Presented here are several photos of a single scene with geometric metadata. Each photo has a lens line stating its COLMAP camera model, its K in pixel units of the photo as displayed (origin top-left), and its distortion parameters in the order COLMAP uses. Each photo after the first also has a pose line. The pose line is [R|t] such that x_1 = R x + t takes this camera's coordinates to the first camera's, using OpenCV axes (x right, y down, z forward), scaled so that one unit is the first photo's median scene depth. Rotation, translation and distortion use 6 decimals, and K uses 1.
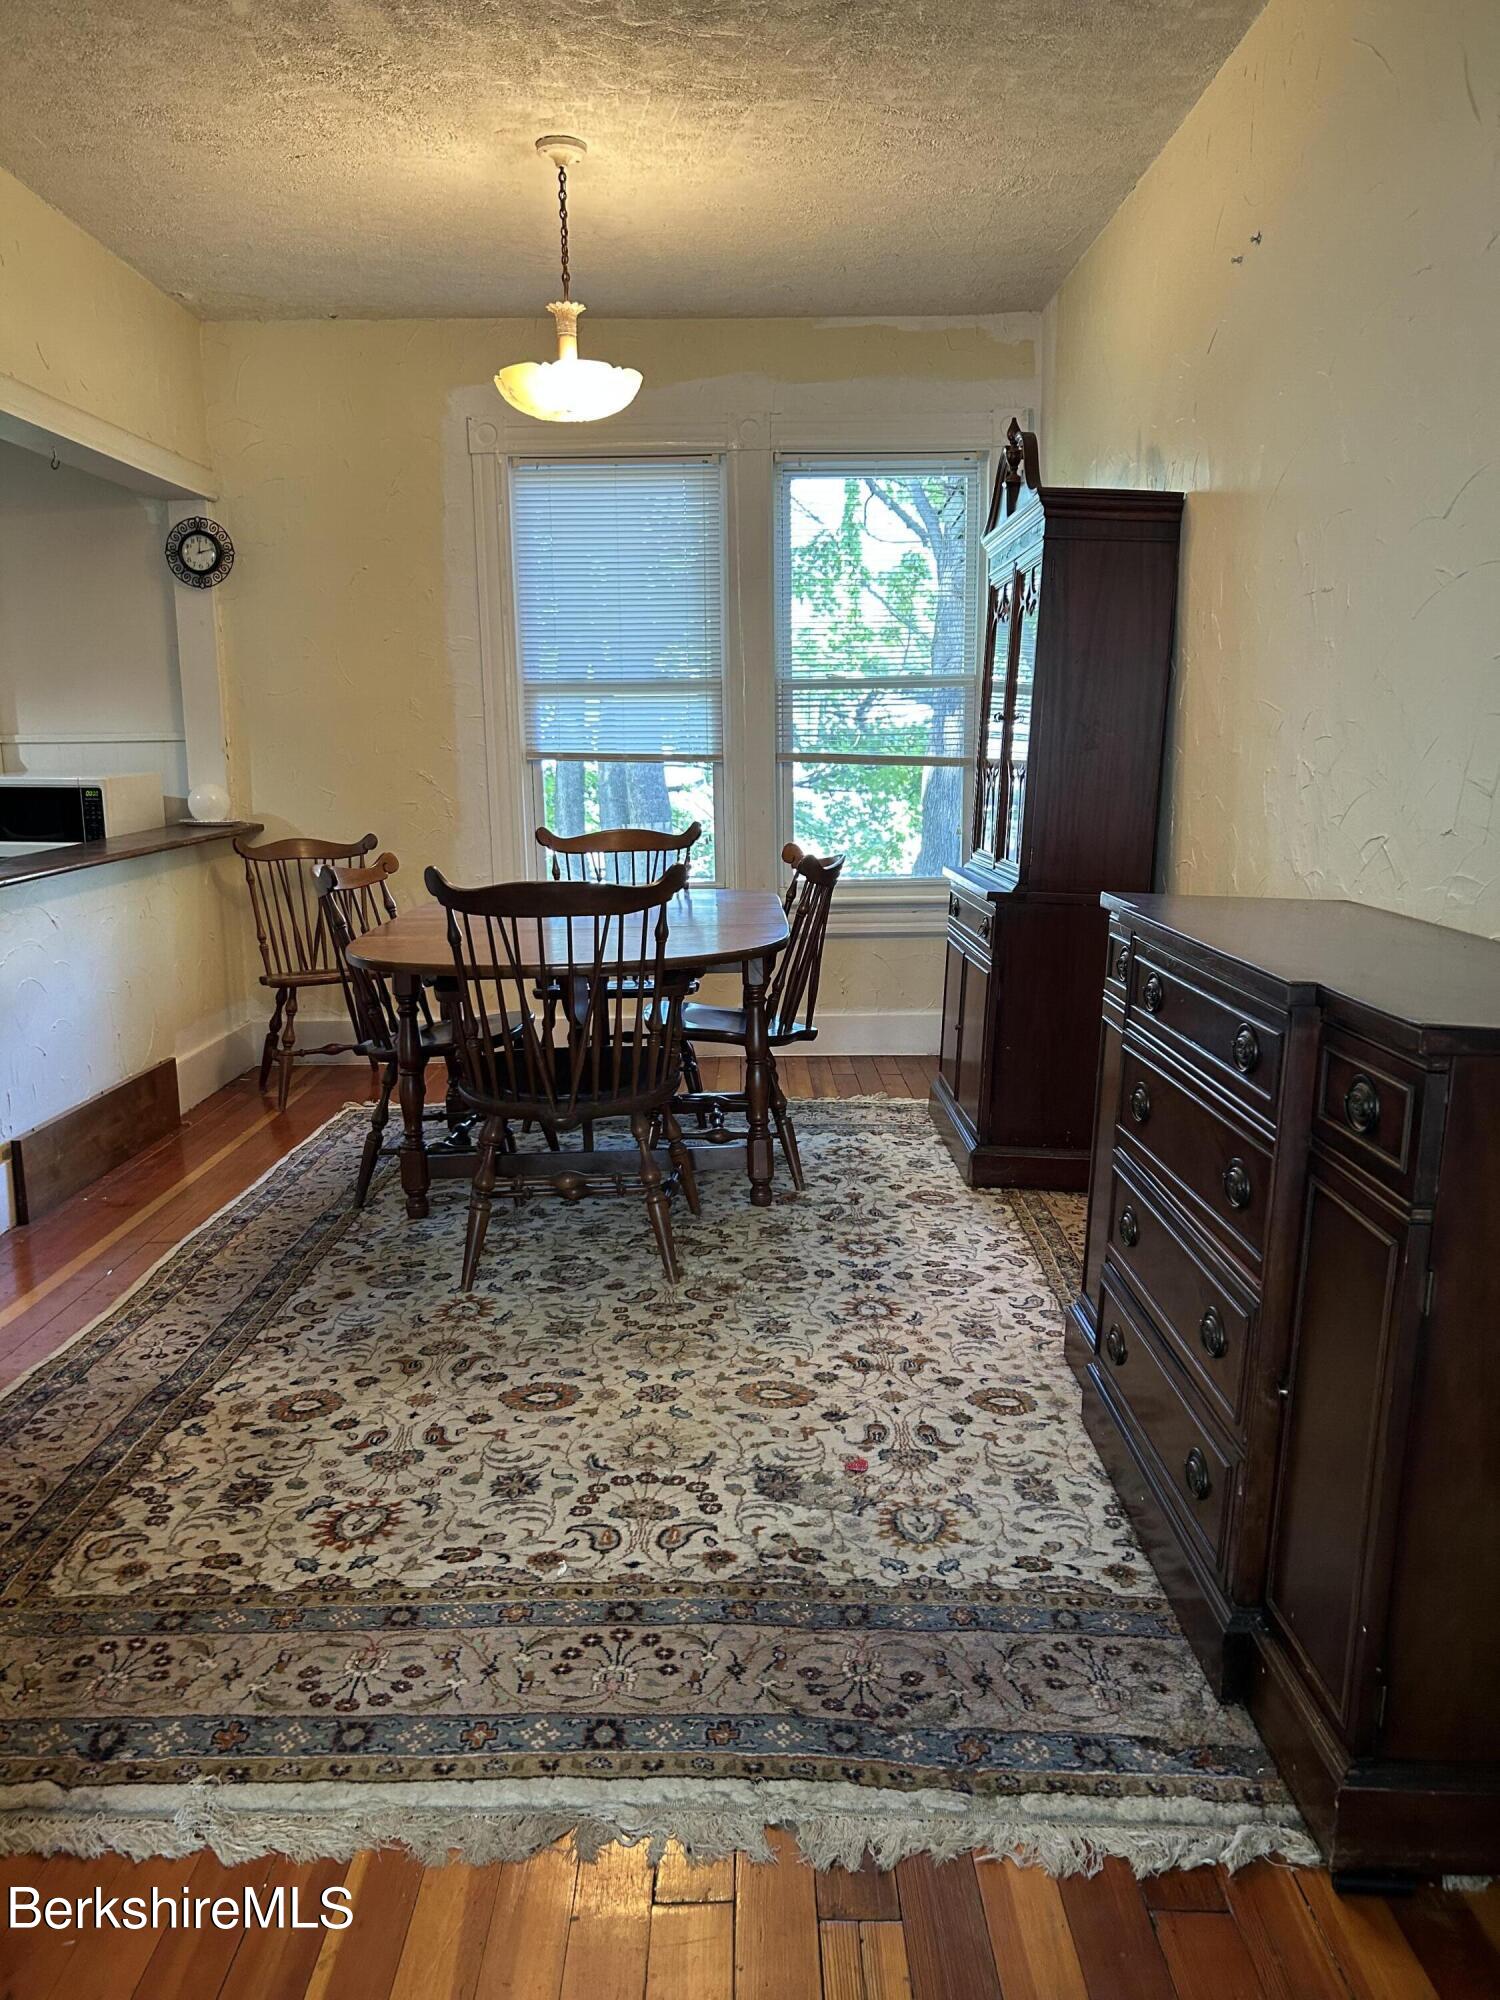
lens RADIAL K [[1496.7, 0, 753.3], [0, 1496.7, 992.8], [0, 0, 1]] dist [0.055982, -0.056554]
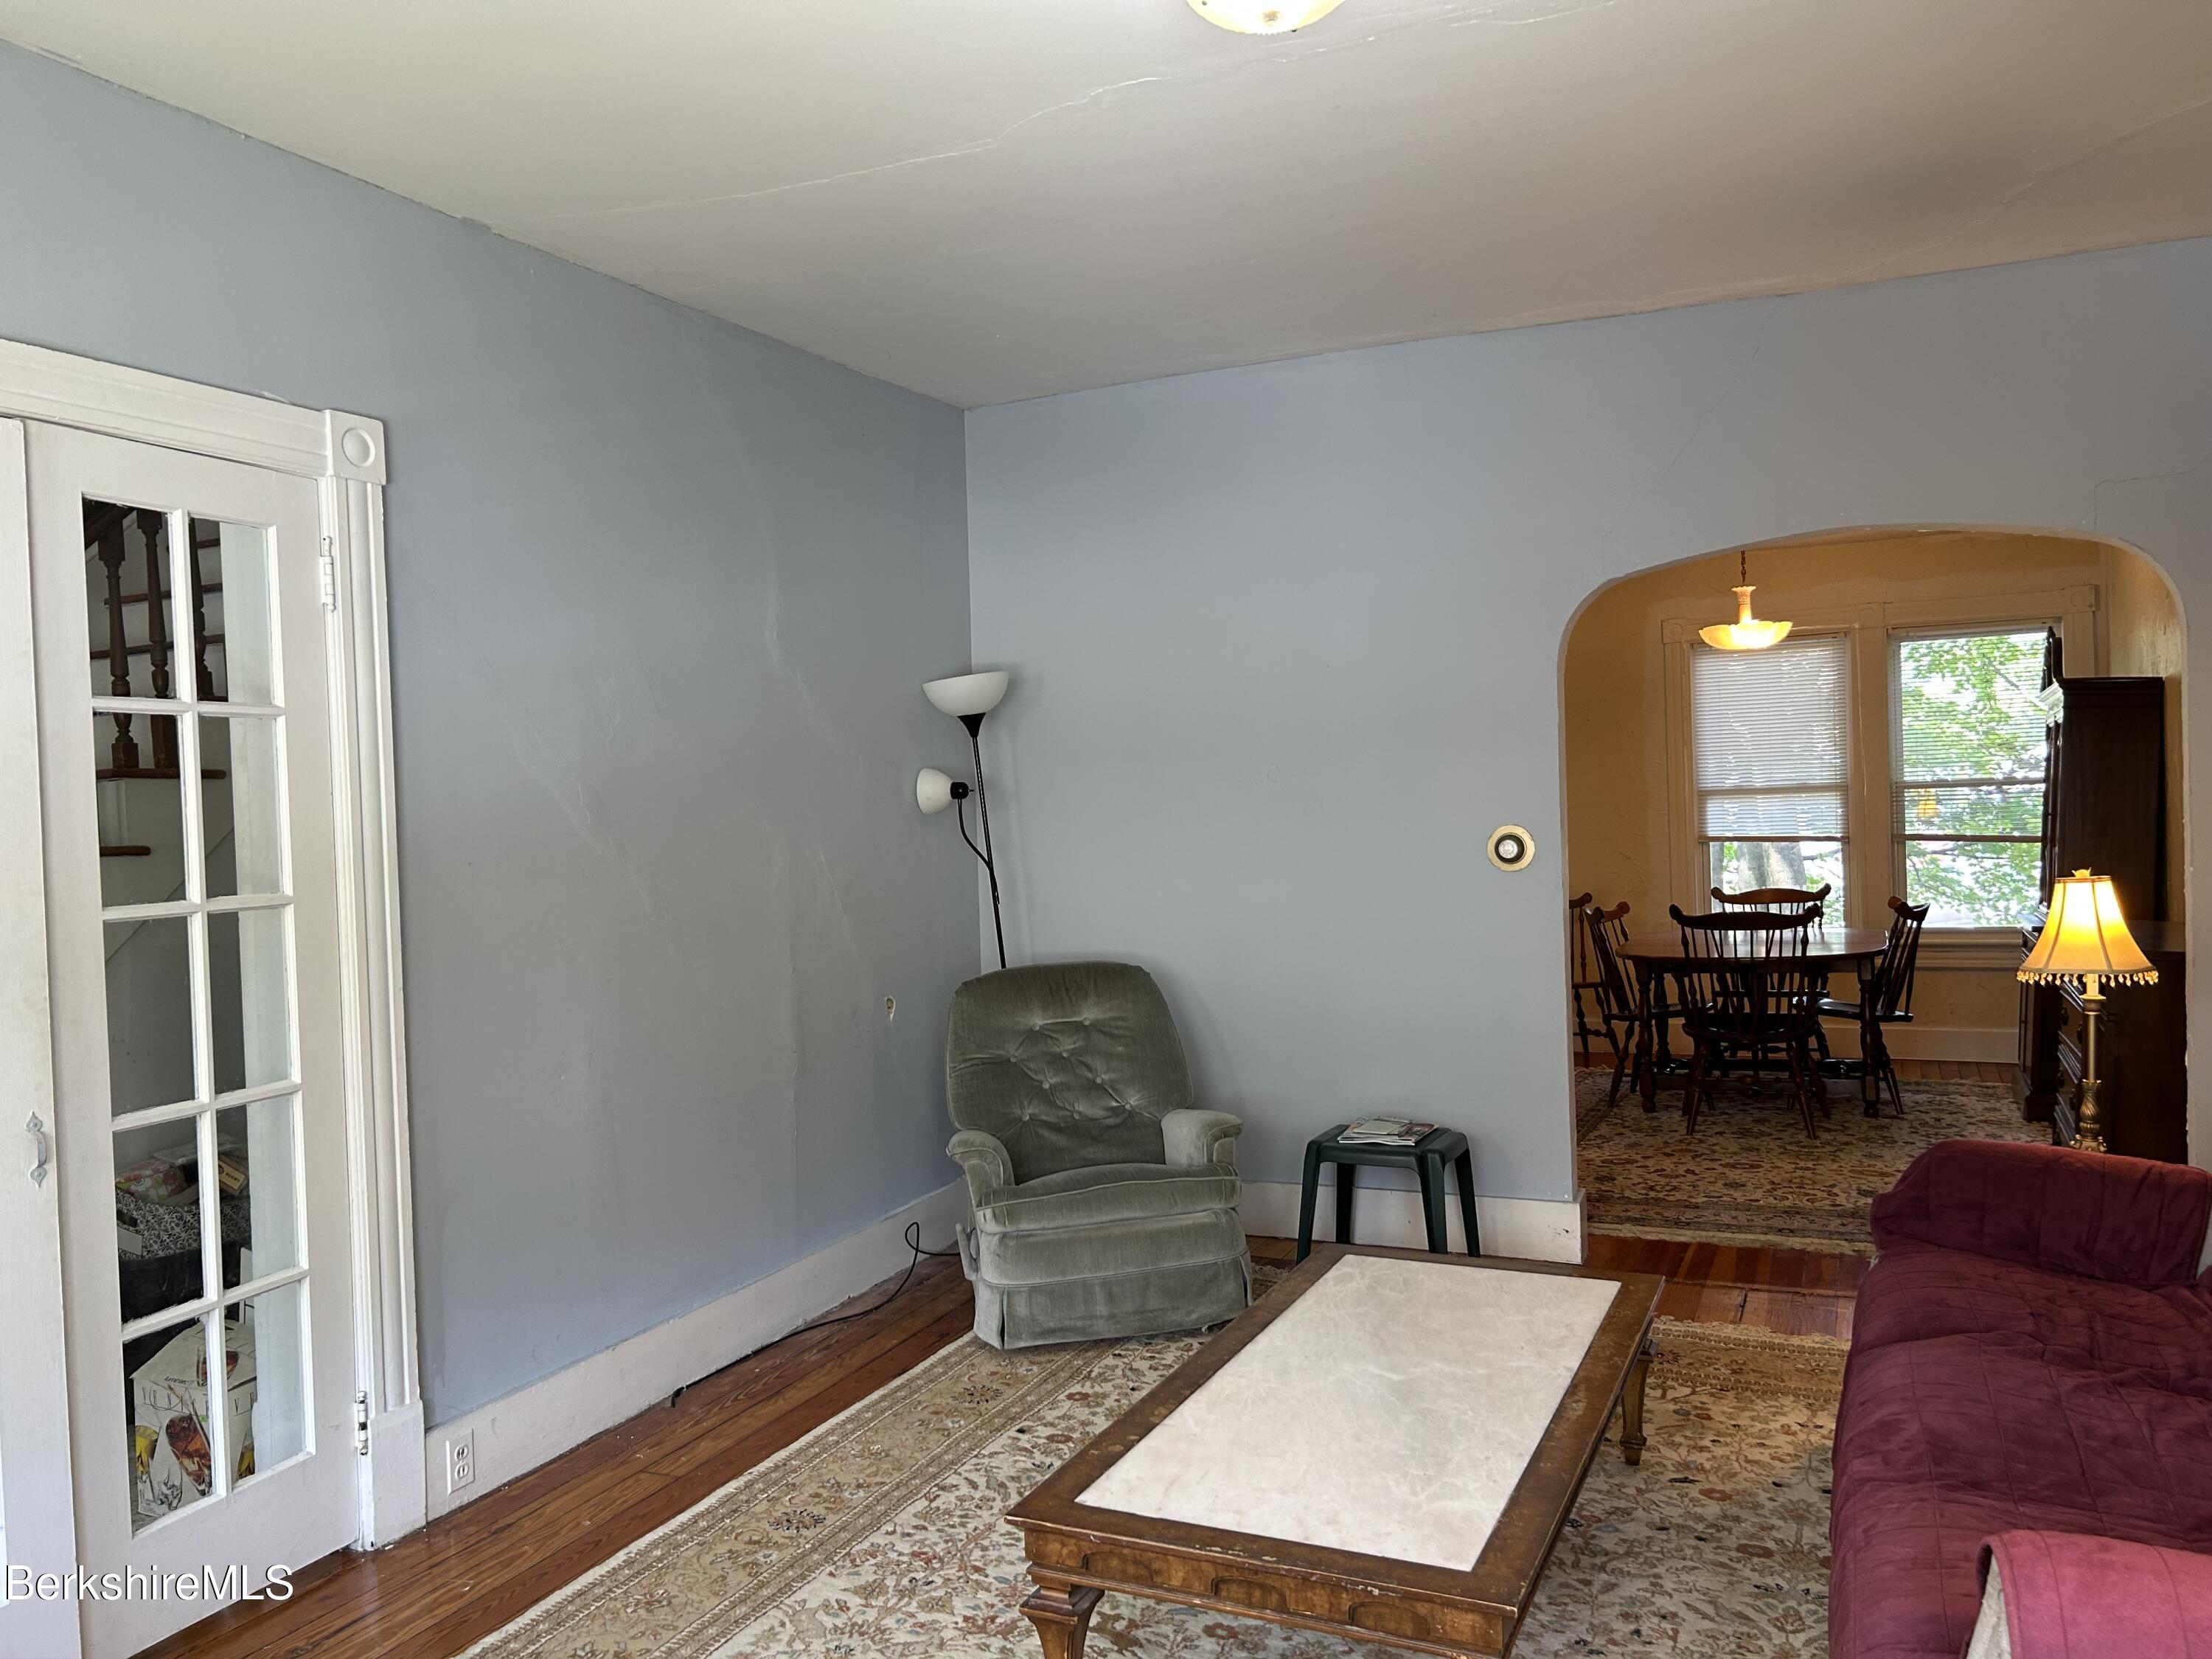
lens RADIAL K [[1653.0, 0, 1101.2], [0, 1653.0, 856.0], [0, 0, 1]] dist [0.056743, -0.054534]
pose [[0.899394, -0.007811, -0.437068, 0.058687], [-0.051200, 0.991076, -0.123070, 0.156918], [0.434129, 0.133066, 0.890969, -1.249081]]
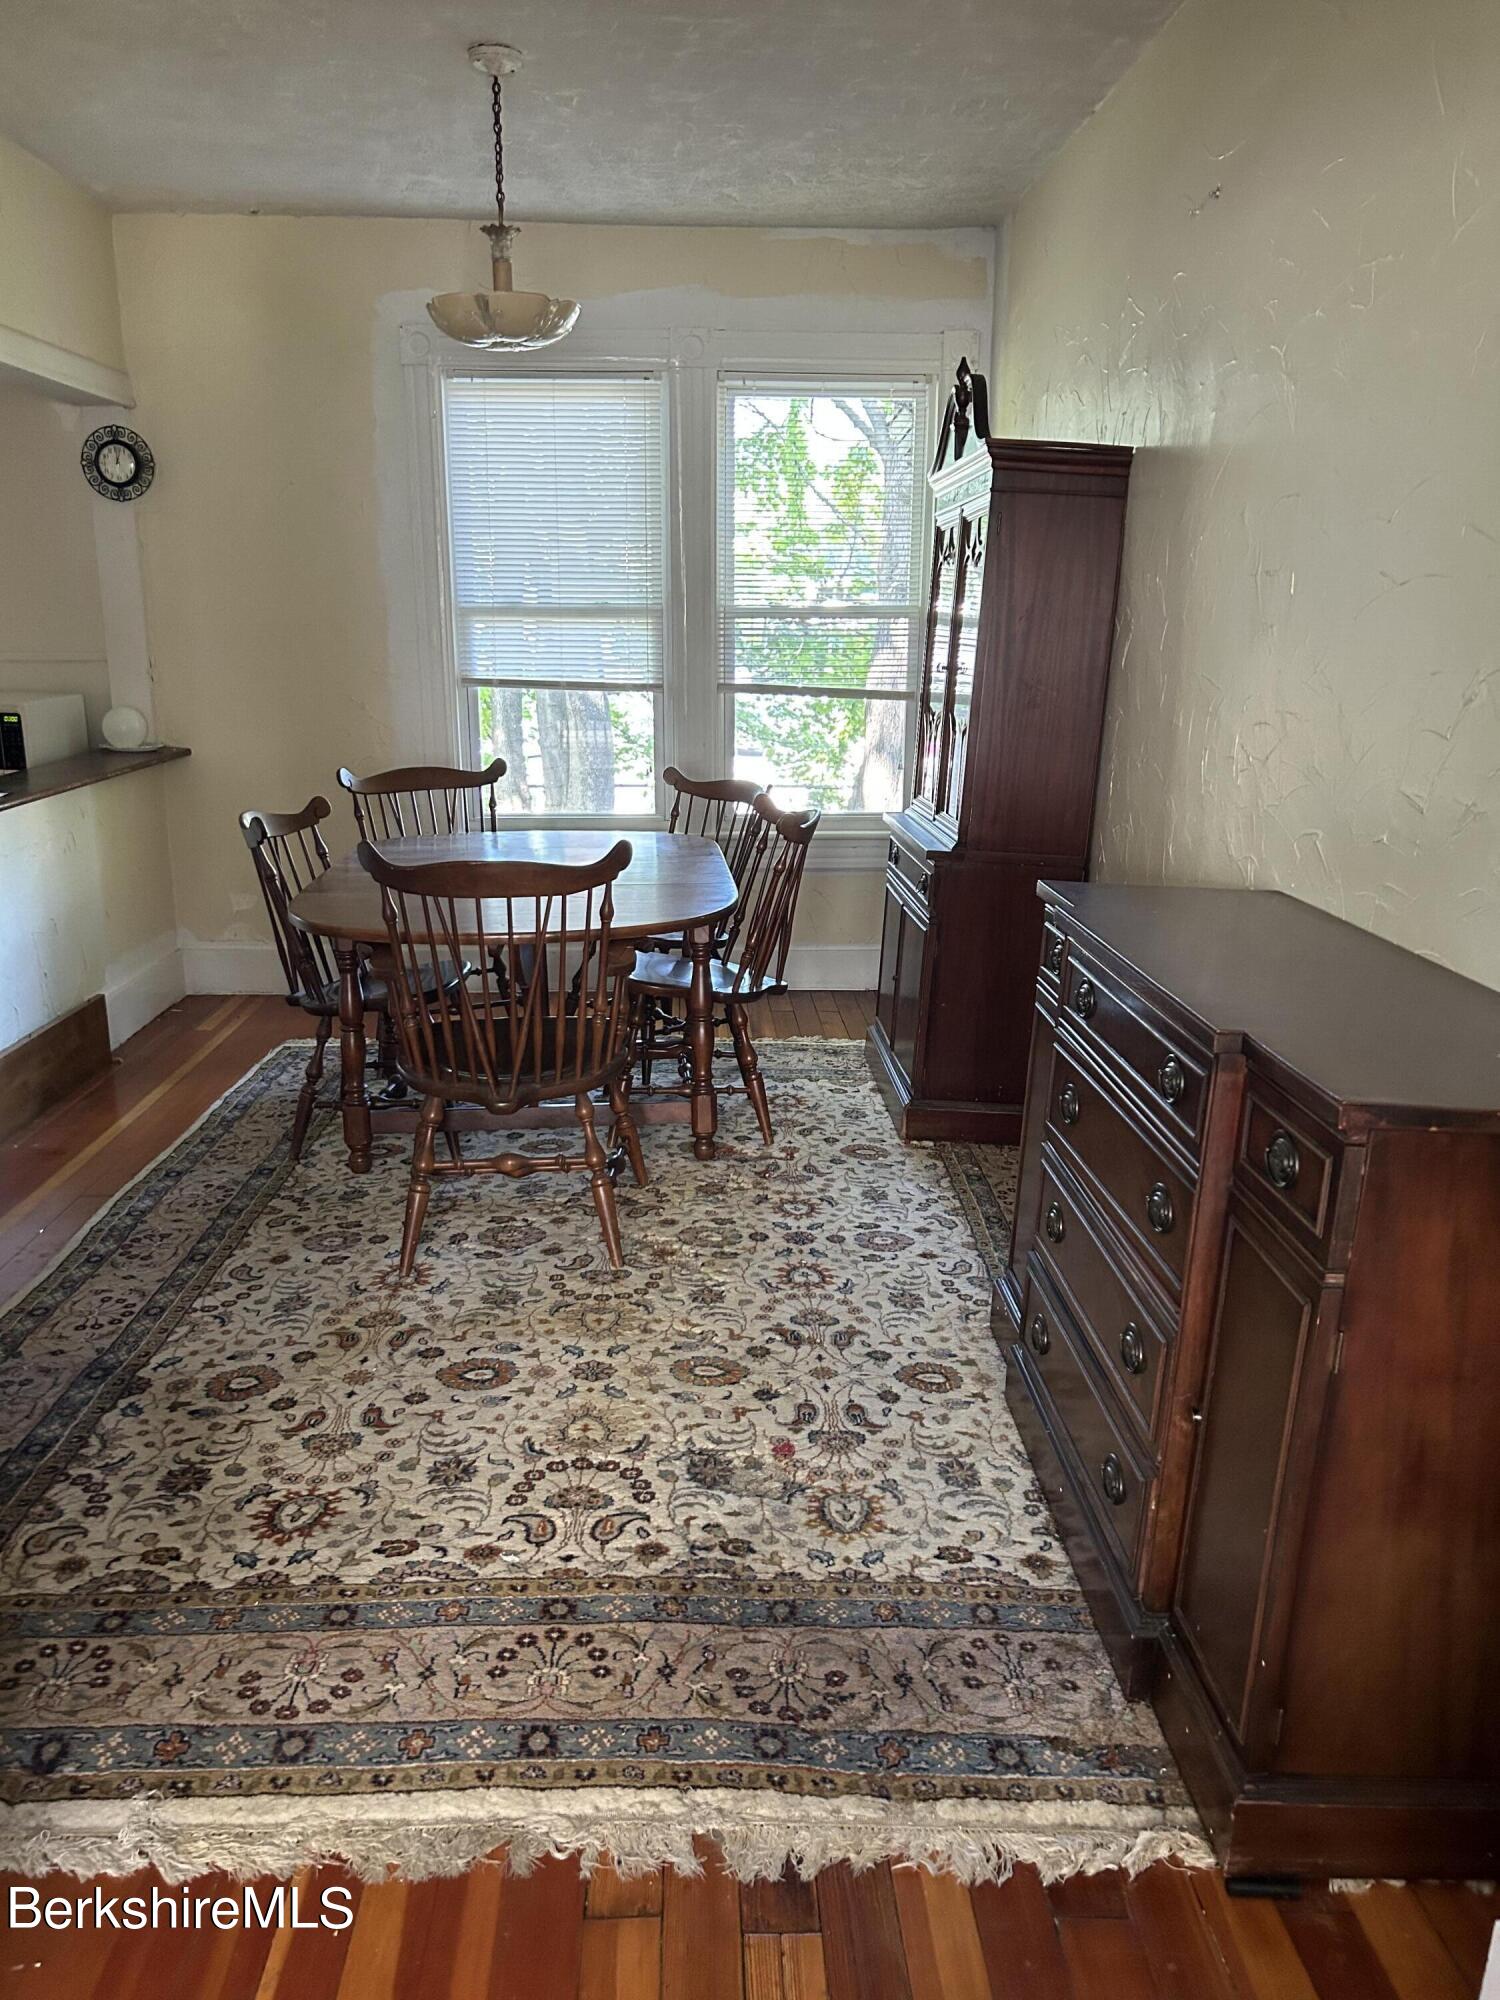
lens RADIAL K [[1494.5, 0, 750.0], [0, 1494.5, 1000.0], [0, 0, 1]] dist [0.056743, -0.054534]
pose [[0.999235, 0.008127, 0.038246, 0.001523], [-0.011201, 0.996663, 0.080853, -0.060107], [-0.037461, -0.081220, 0.995992, 0.003109]]
